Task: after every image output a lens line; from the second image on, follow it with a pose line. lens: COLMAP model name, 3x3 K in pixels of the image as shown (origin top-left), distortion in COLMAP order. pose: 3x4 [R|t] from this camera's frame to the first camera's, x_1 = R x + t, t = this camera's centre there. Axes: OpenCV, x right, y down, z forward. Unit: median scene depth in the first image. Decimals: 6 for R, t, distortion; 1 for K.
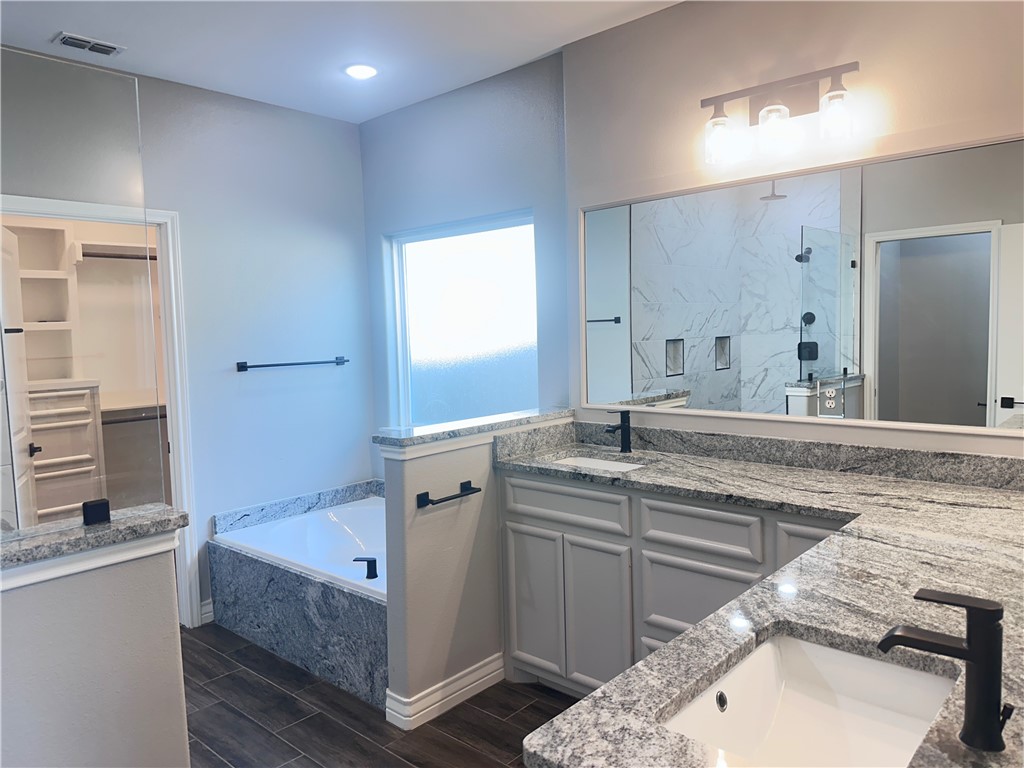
lens RADIAL K [[719.5, 0, 510.7], [0, 719.5, 385.0], [0, 0, 1]] dist [0.103498, -0.179869]
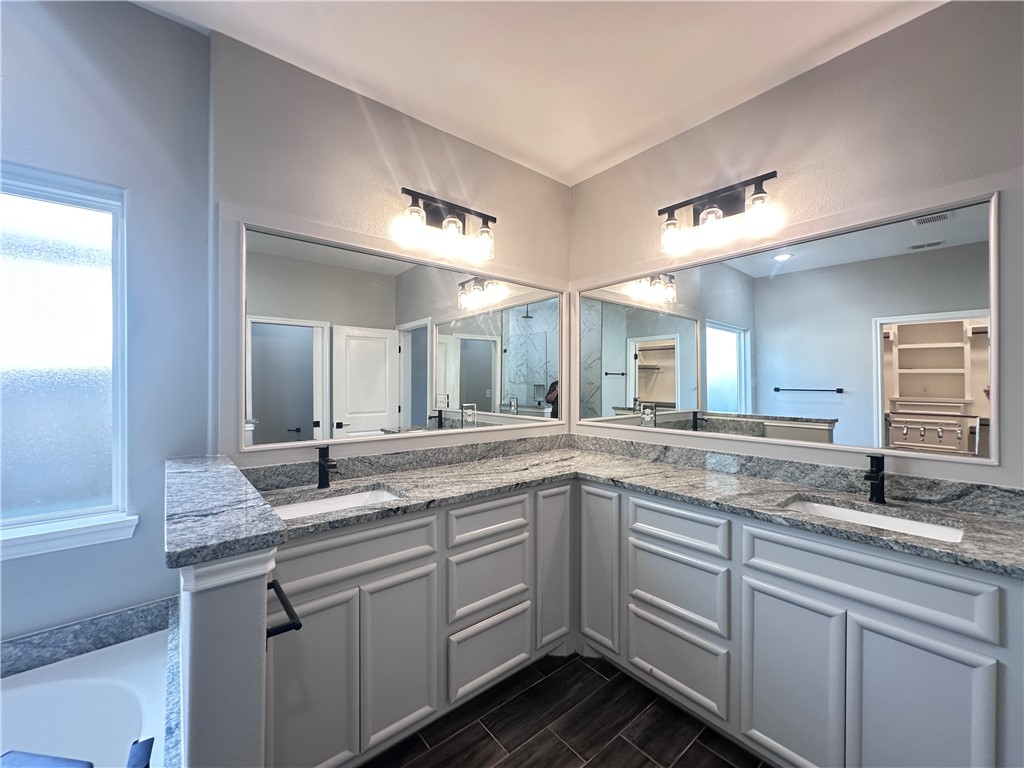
lens RADIAL K [[409.6, 0, 512.2], [0, 409.6, 384.7], [0, 0, 1]] dist [-0.005273, 0.001104]
pose [[0.148990, 0.027644, 0.988452, -0.409651], [0.074650, 0.996442, -0.039120, -0.006172], [-0.986017, 0.079617, 0.146397, 0.748987]]
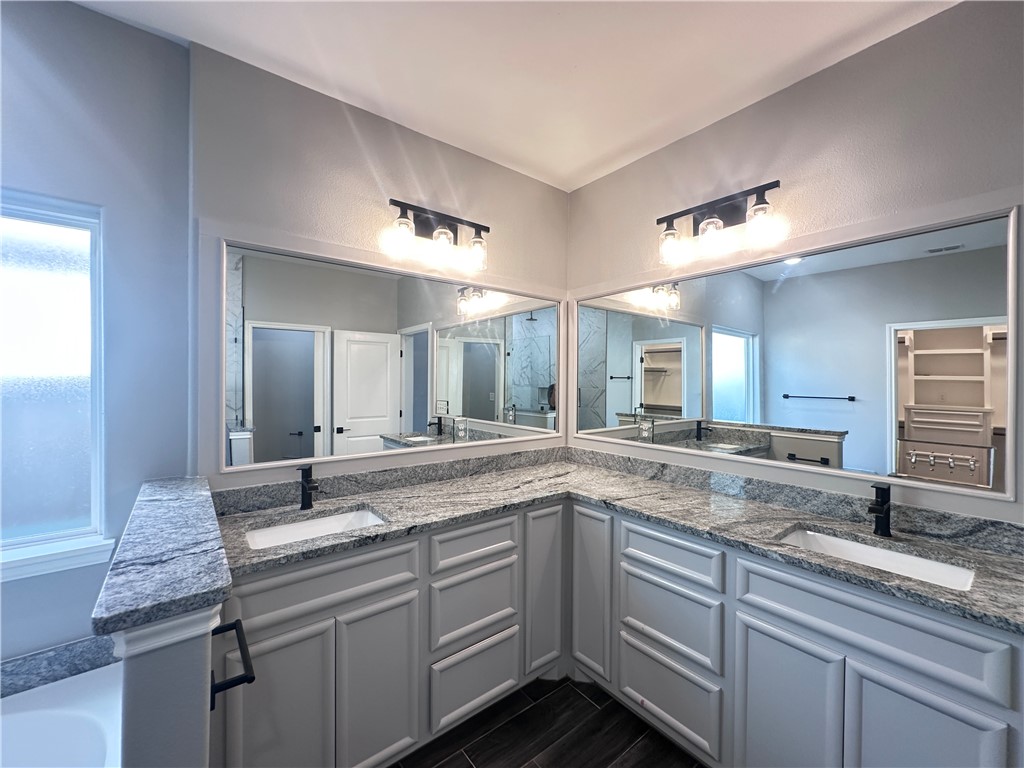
lens RADIAL K [[409.6, 0, 512.2], [0, 409.6, 384.7], [0, 0, 1]] dist [-0.005273, 0.001104]
pose [[0.171764, 0.022669, 0.984877, -0.383433], [0.068746, 0.997022, -0.034938, -0.038229], [-0.982736, 0.073708, 0.169695, 0.716520]]
